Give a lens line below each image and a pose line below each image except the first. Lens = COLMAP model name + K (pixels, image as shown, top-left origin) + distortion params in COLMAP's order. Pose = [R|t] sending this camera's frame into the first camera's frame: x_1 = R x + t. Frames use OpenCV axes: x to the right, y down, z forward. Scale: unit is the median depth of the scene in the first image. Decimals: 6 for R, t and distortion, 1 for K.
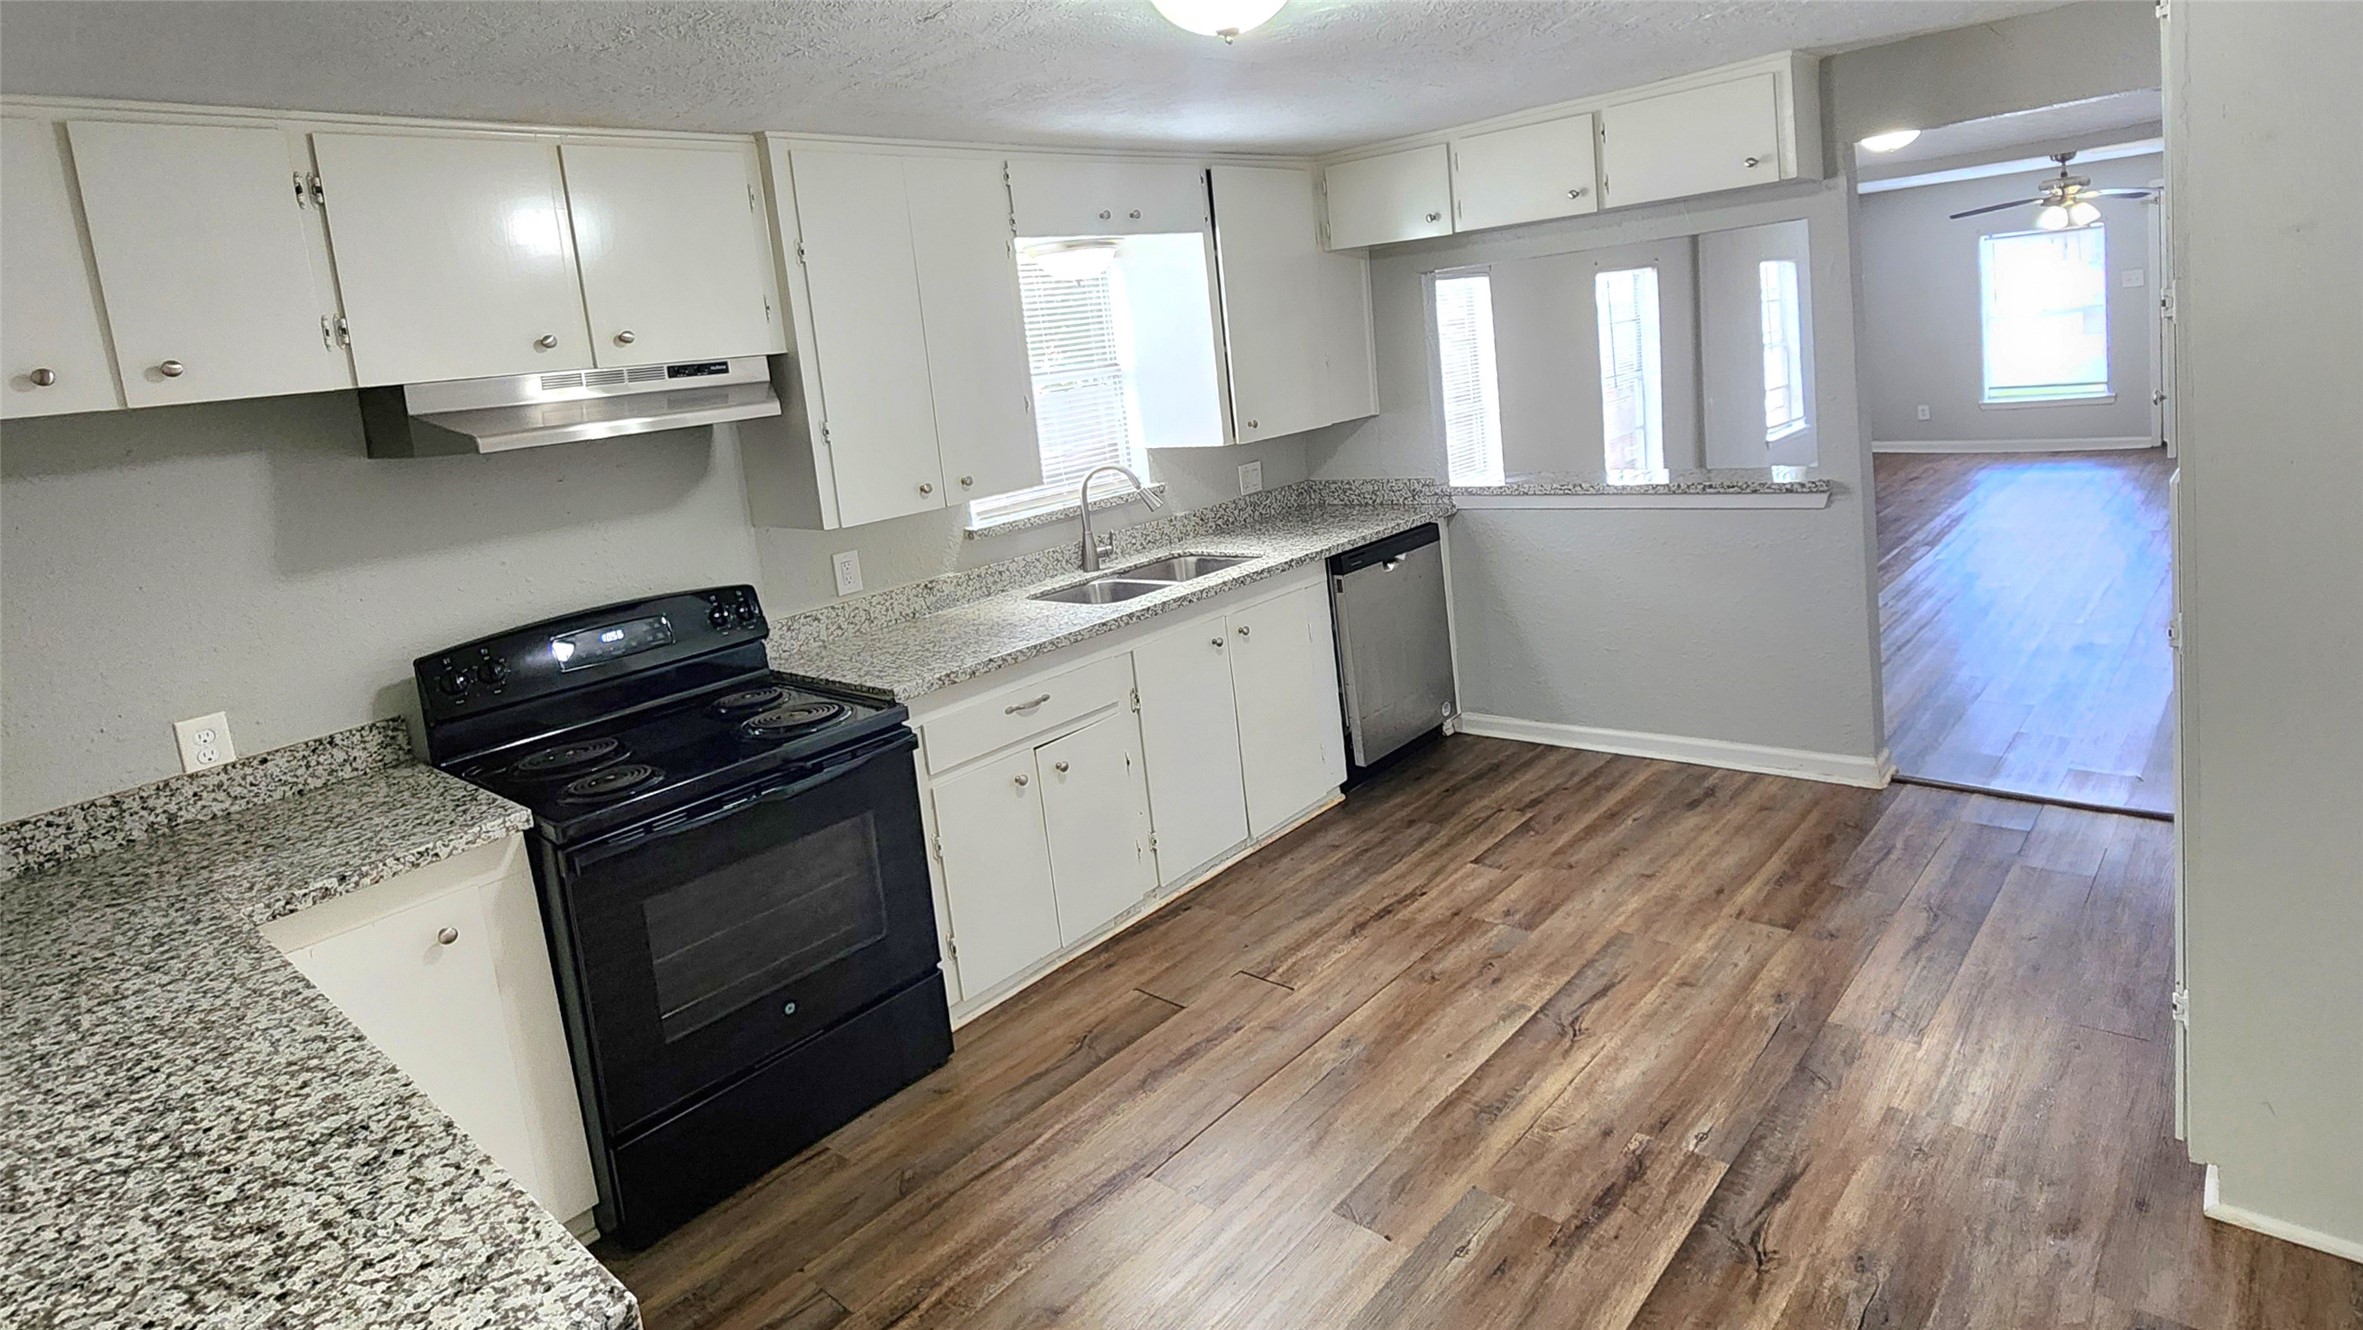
lens RADIAL K [[1218.0, 0, 1181.5], [0, 1218.0, 665.0], [0, 0, 1]] dist [0.000184, 0.000028]
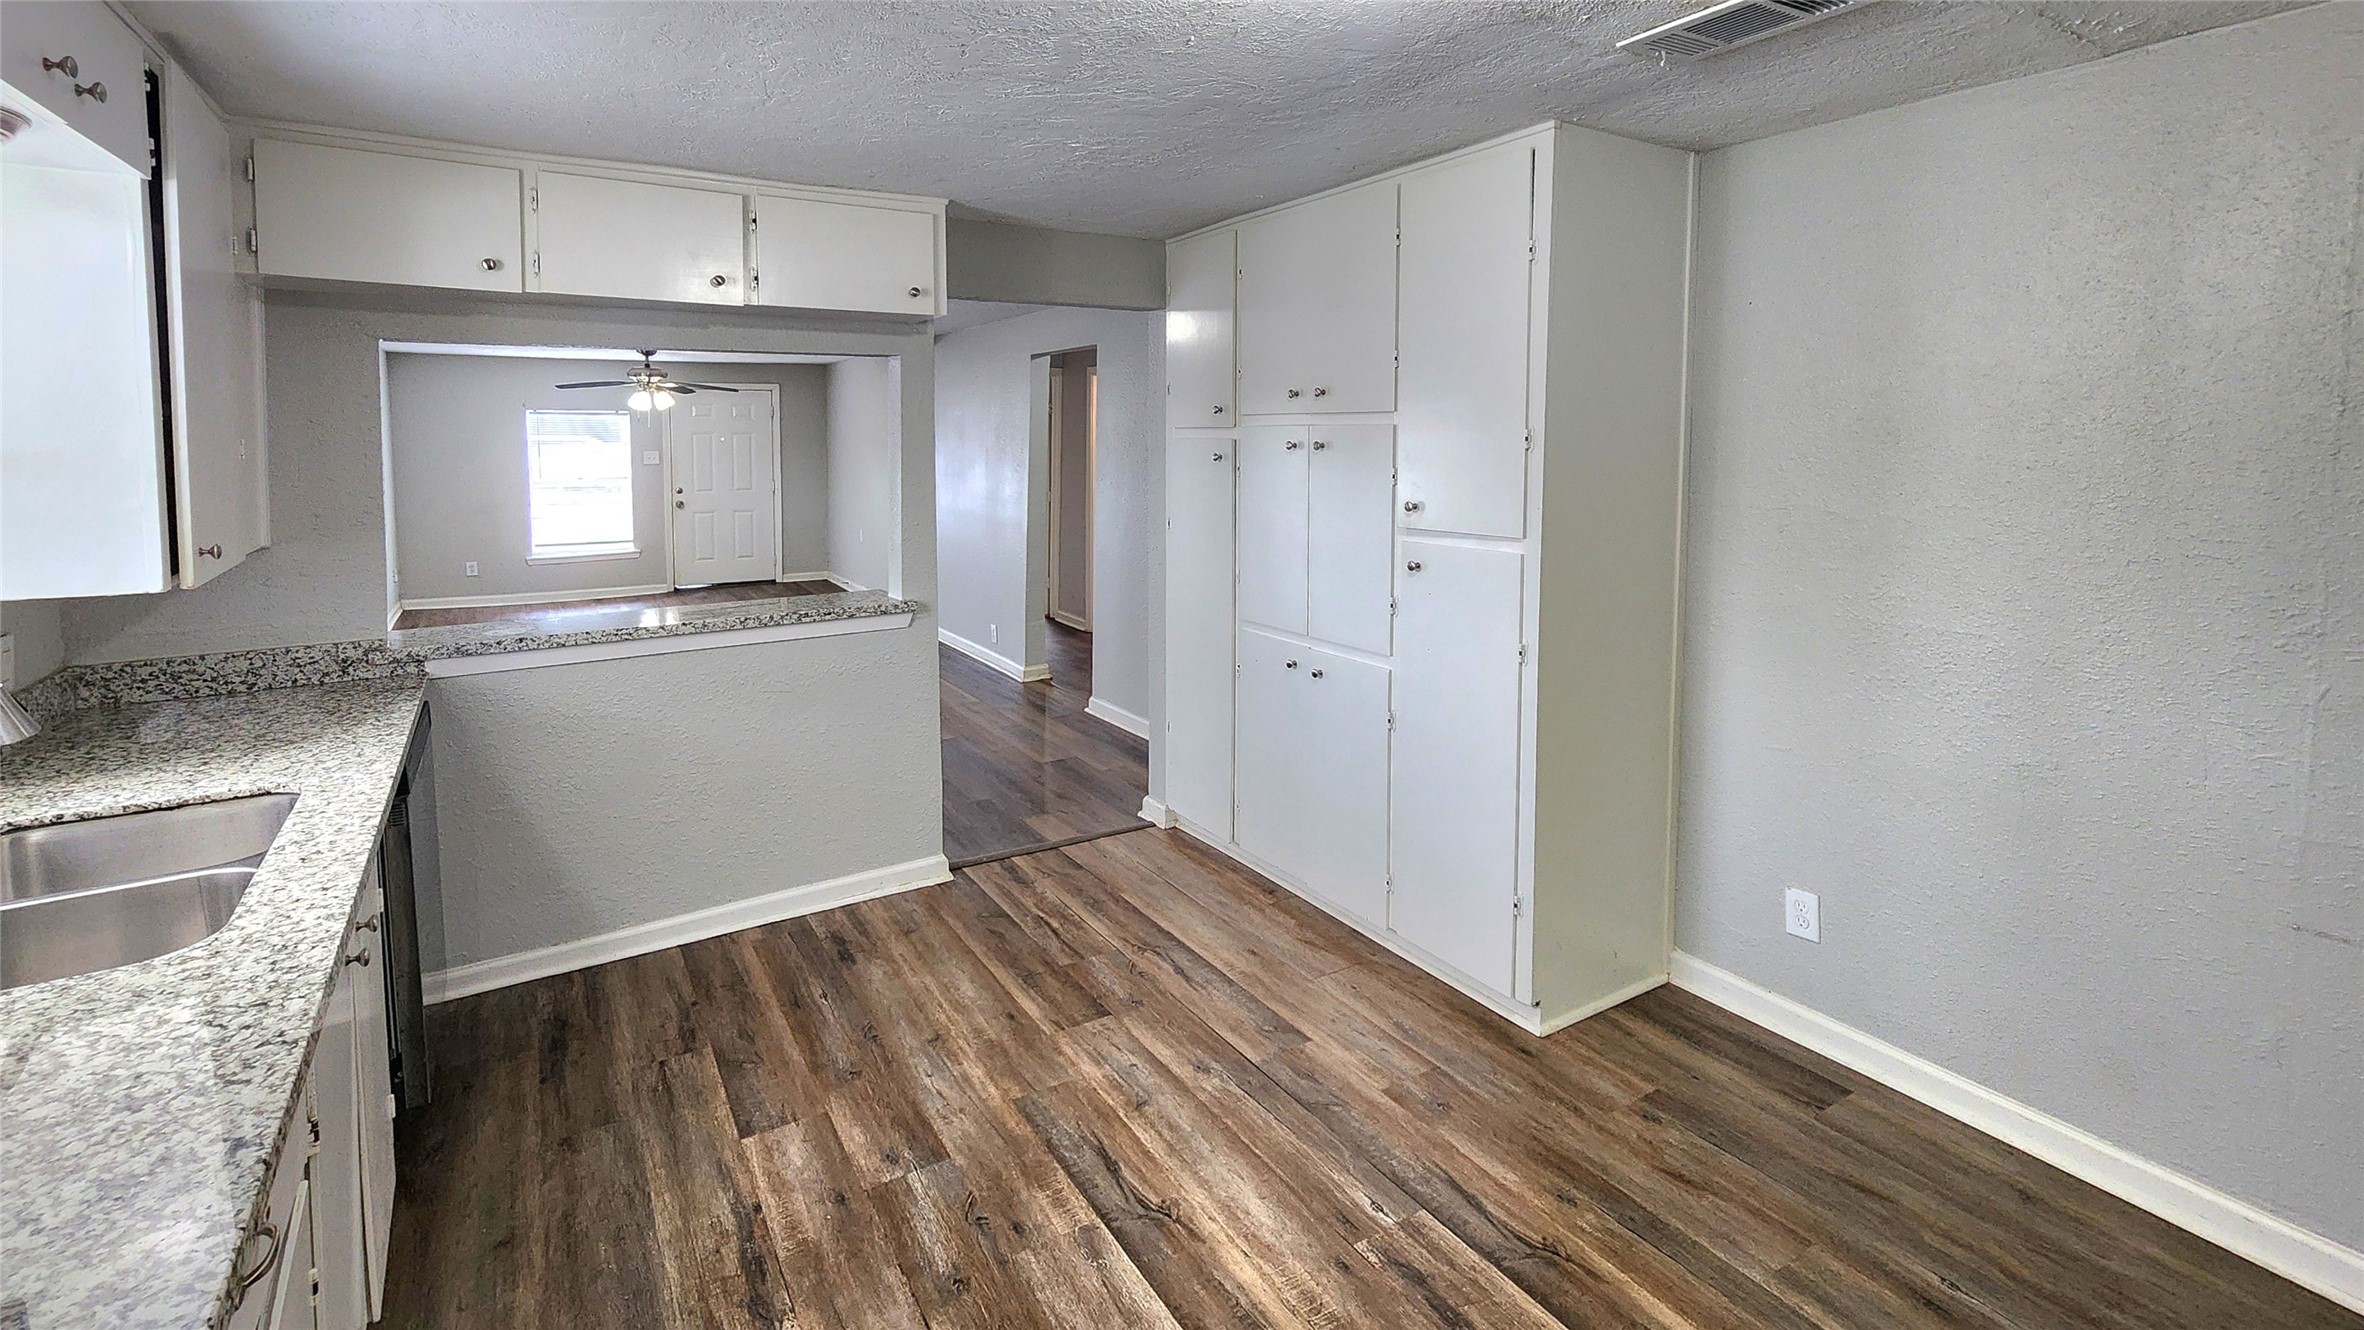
lens RADIAL K [[1081.8, 0, 1176.4], [0, 1081.8, 592.1], [0, 0, 1]] dist [-0.003876, -0.000456]
pose [[0.271567, -0.033738, 0.961828, -0.333199], [0.220158, 0.975064, -0.027958, -0.088612], [-0.936900, 0.219346, 0.272223, 0.568939]]
